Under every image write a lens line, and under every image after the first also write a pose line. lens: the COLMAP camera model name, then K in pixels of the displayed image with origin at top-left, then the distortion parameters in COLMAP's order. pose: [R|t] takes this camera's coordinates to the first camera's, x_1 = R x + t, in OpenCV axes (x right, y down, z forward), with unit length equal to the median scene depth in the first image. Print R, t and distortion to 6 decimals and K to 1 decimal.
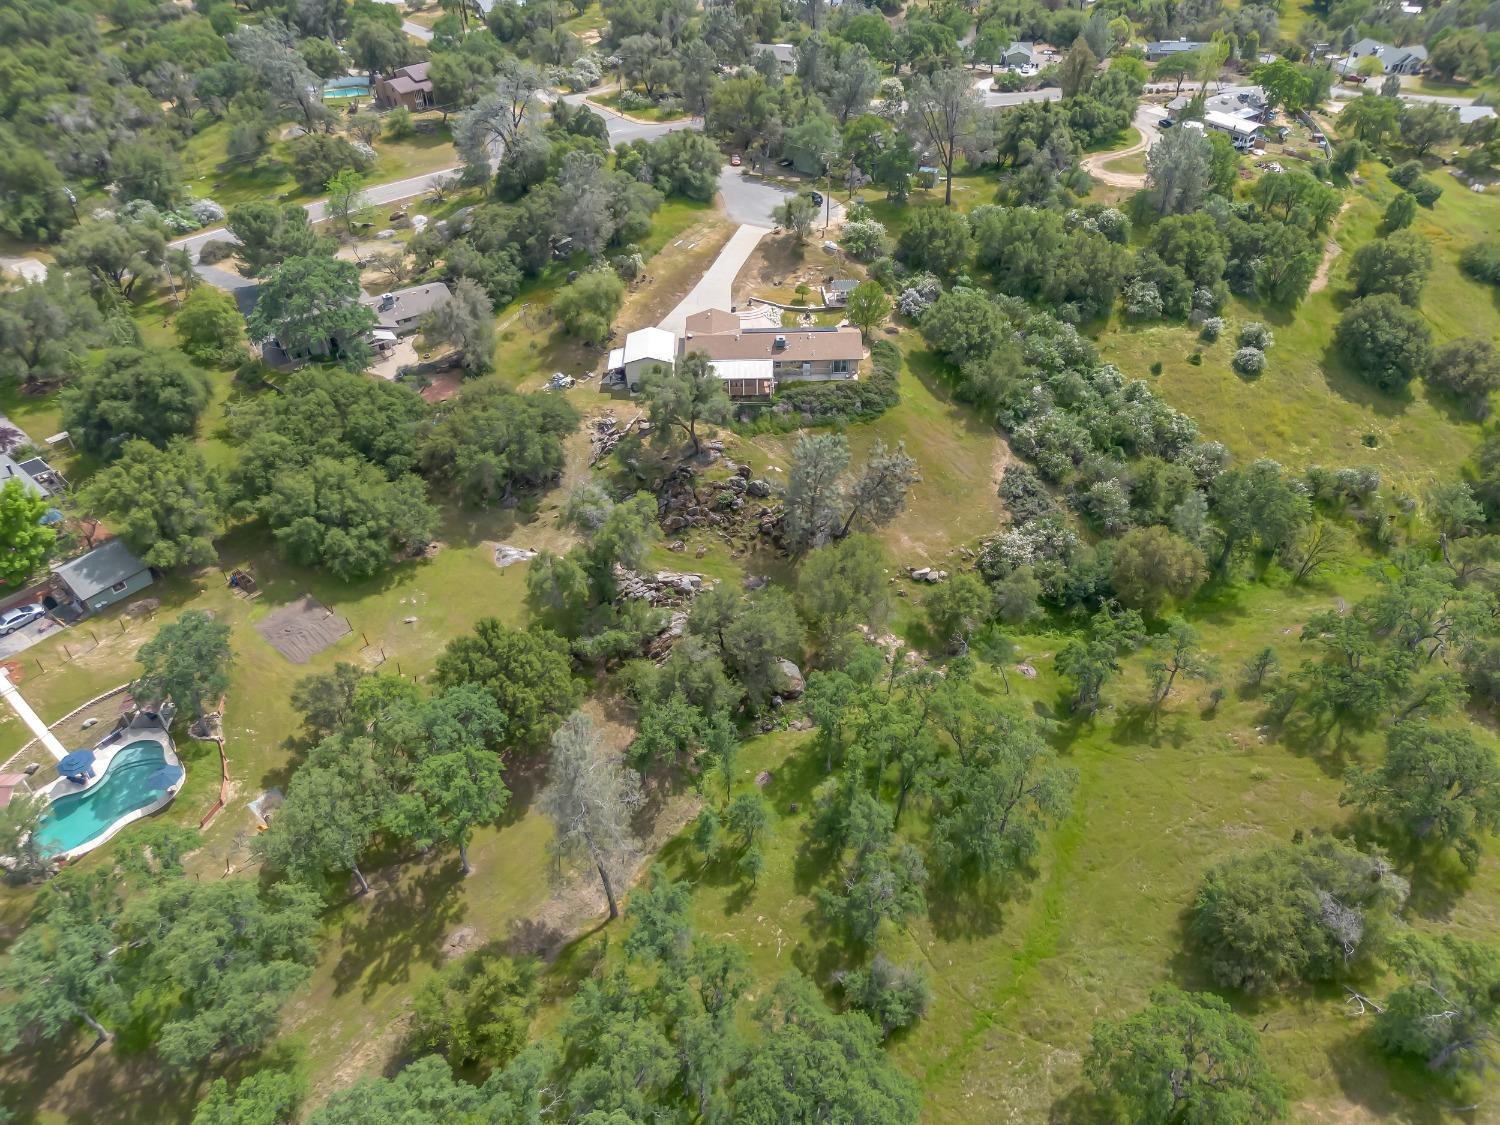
lens RADIAL K [[1057.6, 0, 750.0], [0, 1057.6, 562.5], [0, 0, 1]] dist [0.070614, -0.073673]
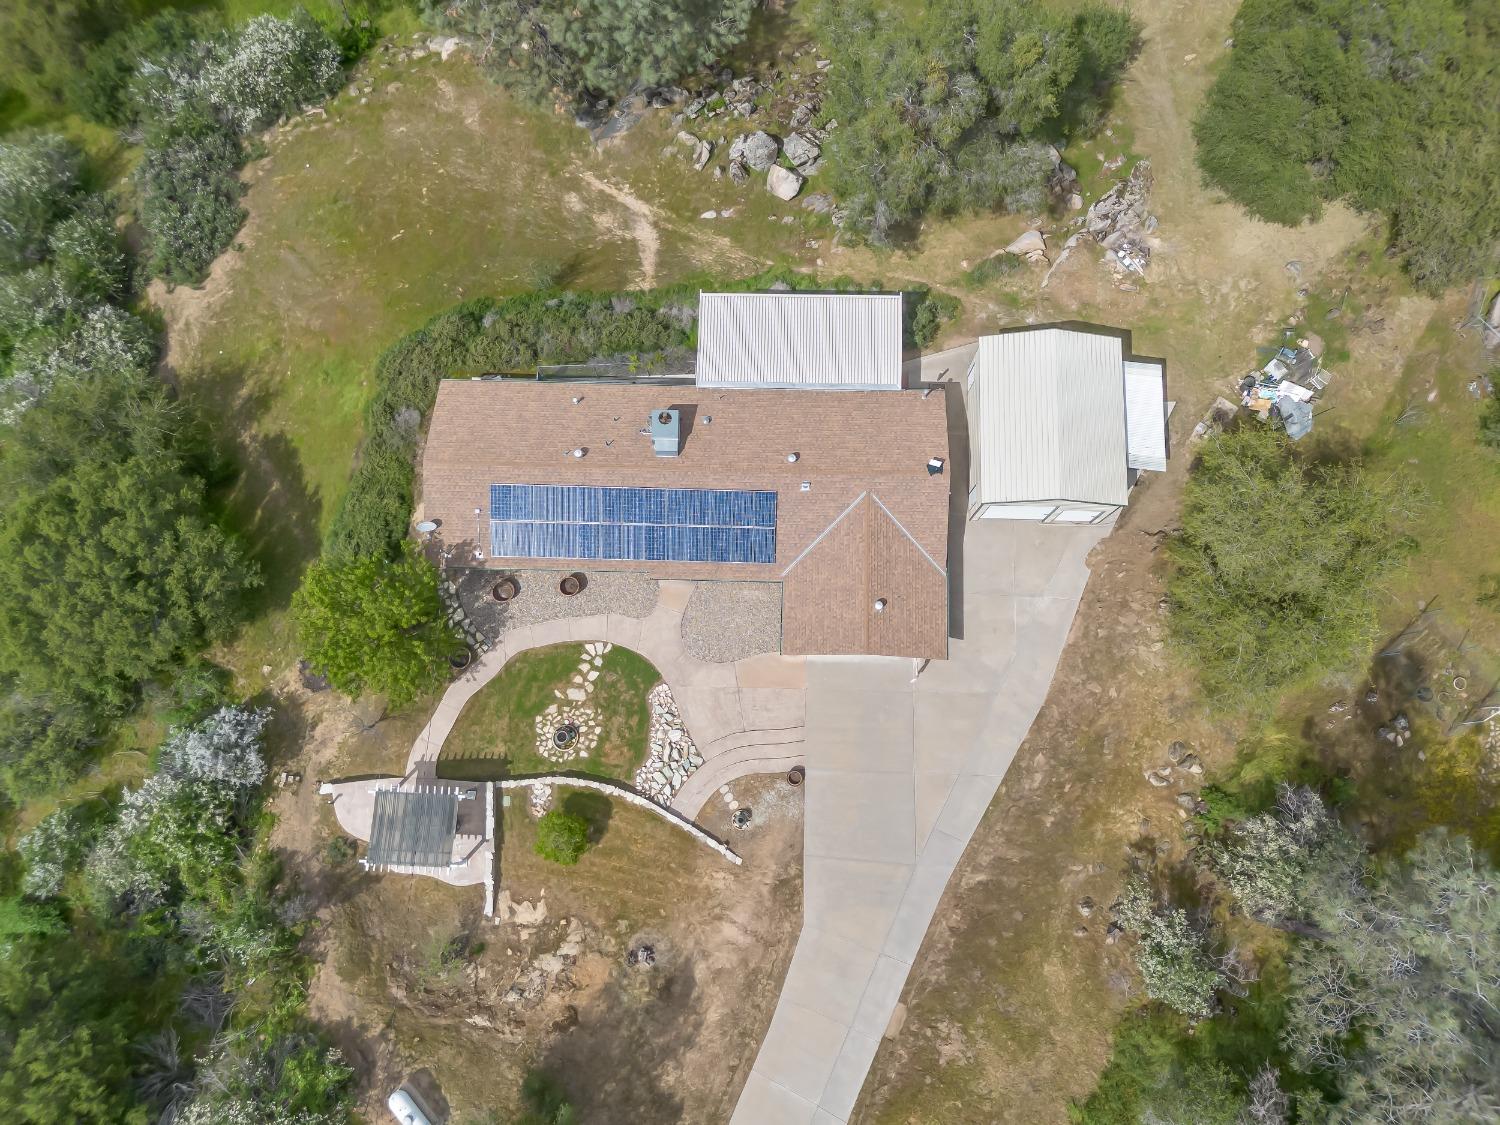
lens RADIAL K [[1057.6, 0, 750.0], [0, 1057.6, 562.5], [0, 0, 1]] dist [0.070614, -0.073673]
pose [[-0.998652, -0.050115, 0.013506, -0.001896], [0.036748, -0.498931, 0.865862, -0.301231], [-0.036654, 0.865192, 0.500100, 0.501413]]
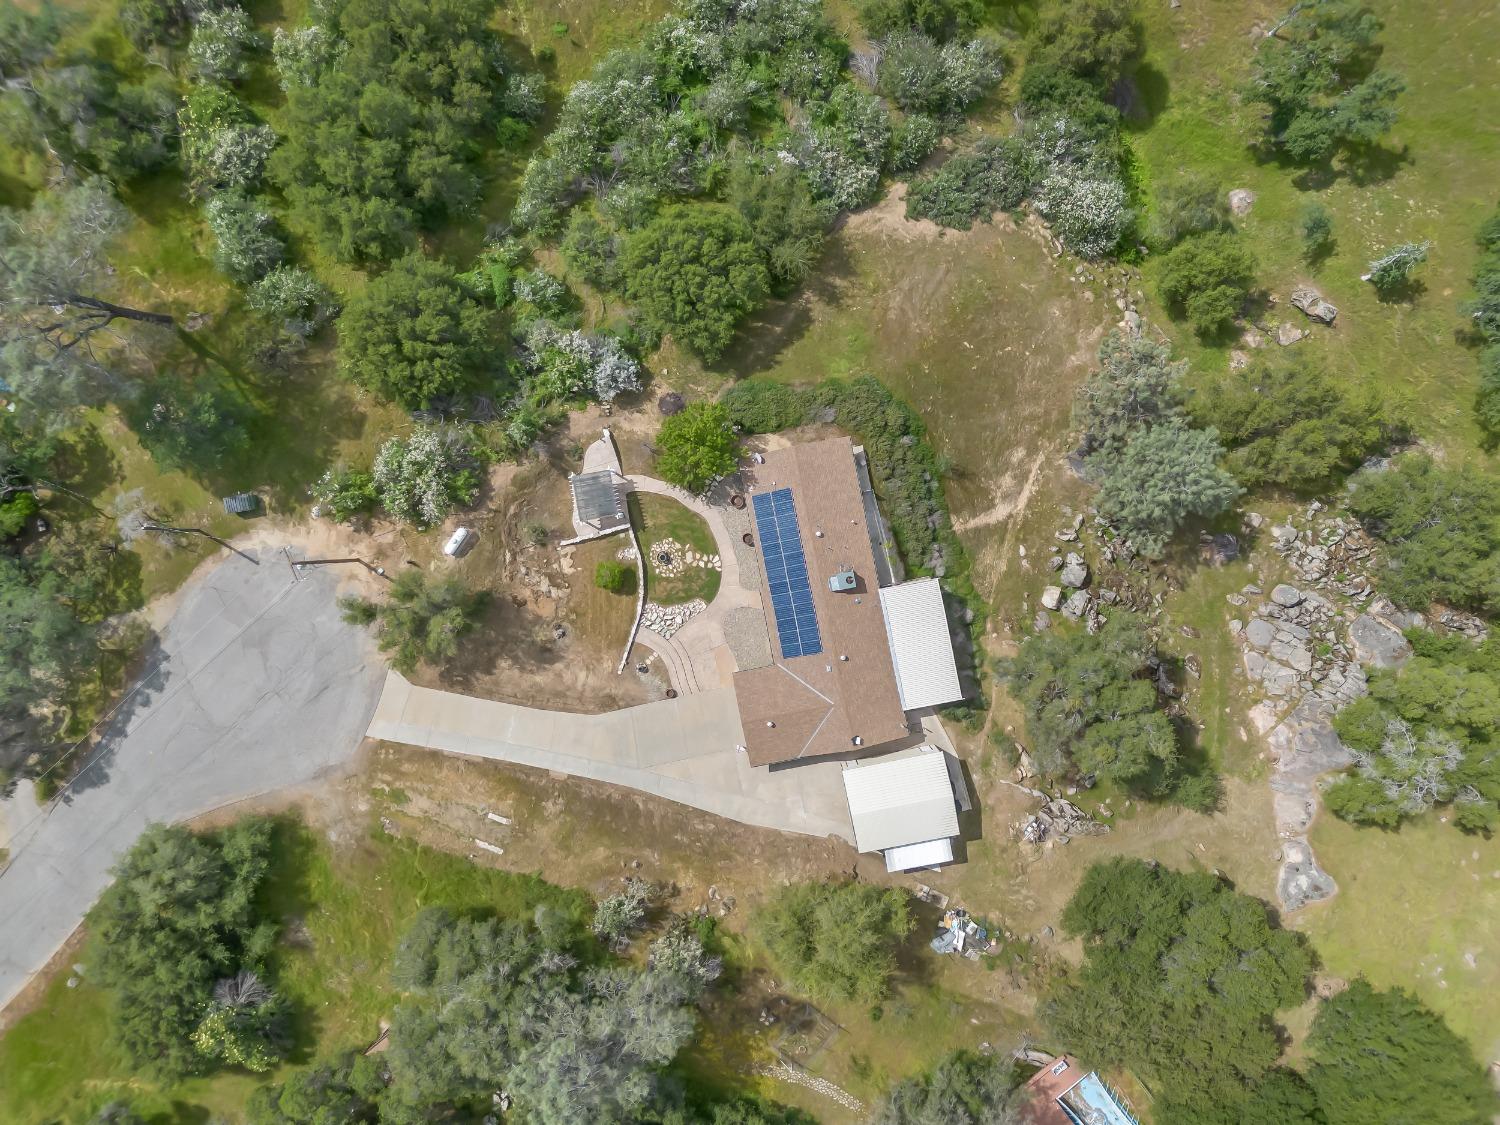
lens RADIAL K [[1048.7, 0, 730.9], [0, 1048.7, 547.1], [0, 0, 1]] dist [0.122231, -0.207808]
pose [[-0.176873, -0.984219, -0.005424, 0.035814], [0.671154, -0.124640, 0.730765, -0.382926], [-0.719909, 0.125612, 0.682608, 0.378761]]
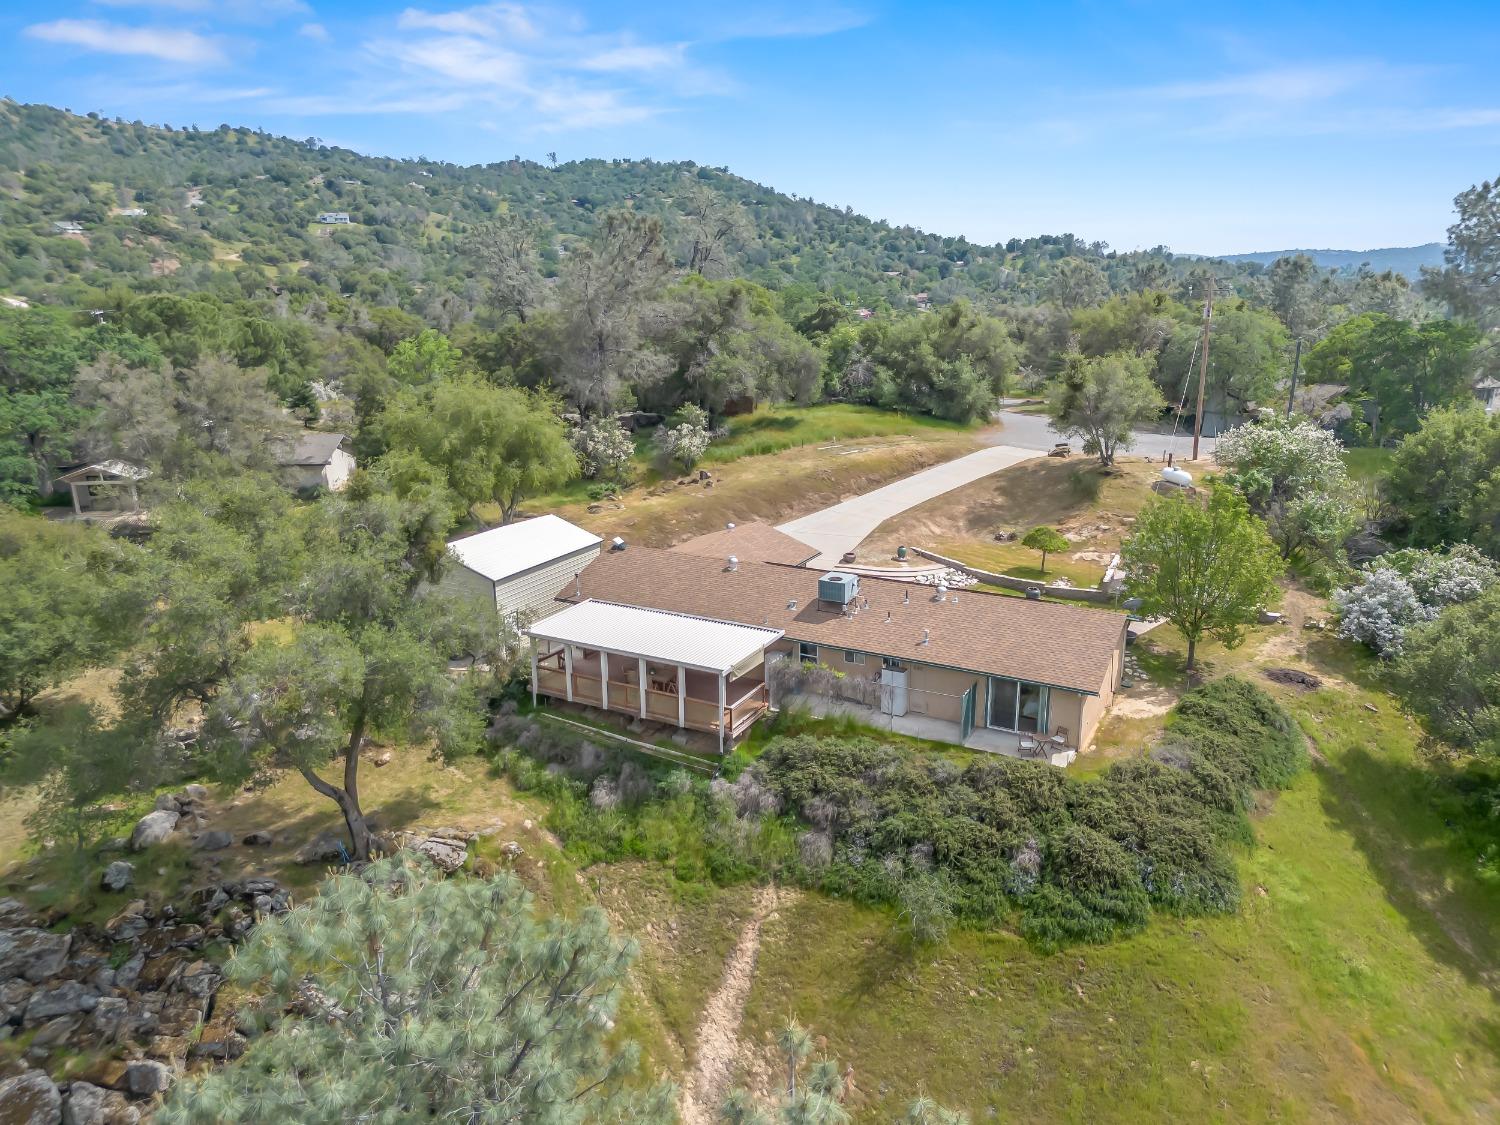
lens RADIAL K [[1057.6, 0, 750.0], [0, 1057.6, 562.5], [0, 0, 1]] dist [0.070614, -0.073673]
pose [[0.865883, 0.137029, -0.481114, 0.088376], [-0.323190, 0.887327, -0.328936, -0.061974], [0.381832, 0.440311, 0.812607, 0.427328]]
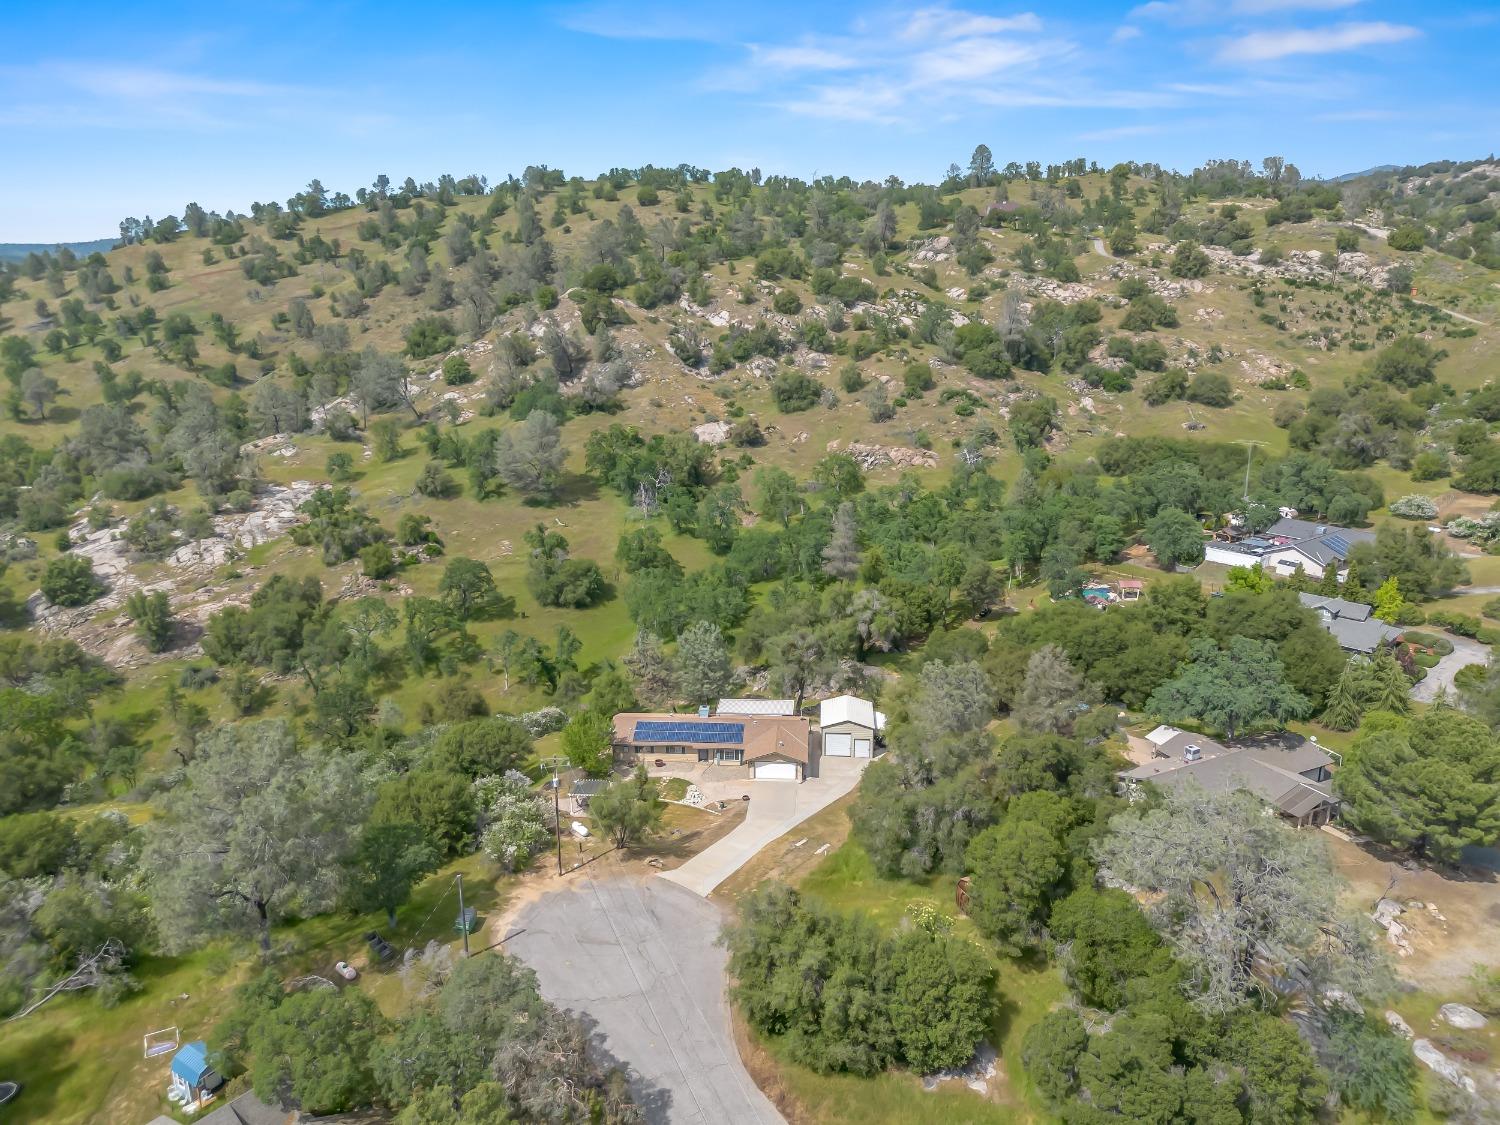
lens RADIAL K [[1057.6, 0, 750.0], [0, 1057.6, 562.5], [0, 0, 1]] dist [0.070614, -0.073673]
pose [[-0.995537, -0.032131, 0.088738, -0.049997], [0.056394, 0.551405, 0.832330, -0.602193], [-0.075674, 0.833619, -0.547132, 0.805234]]
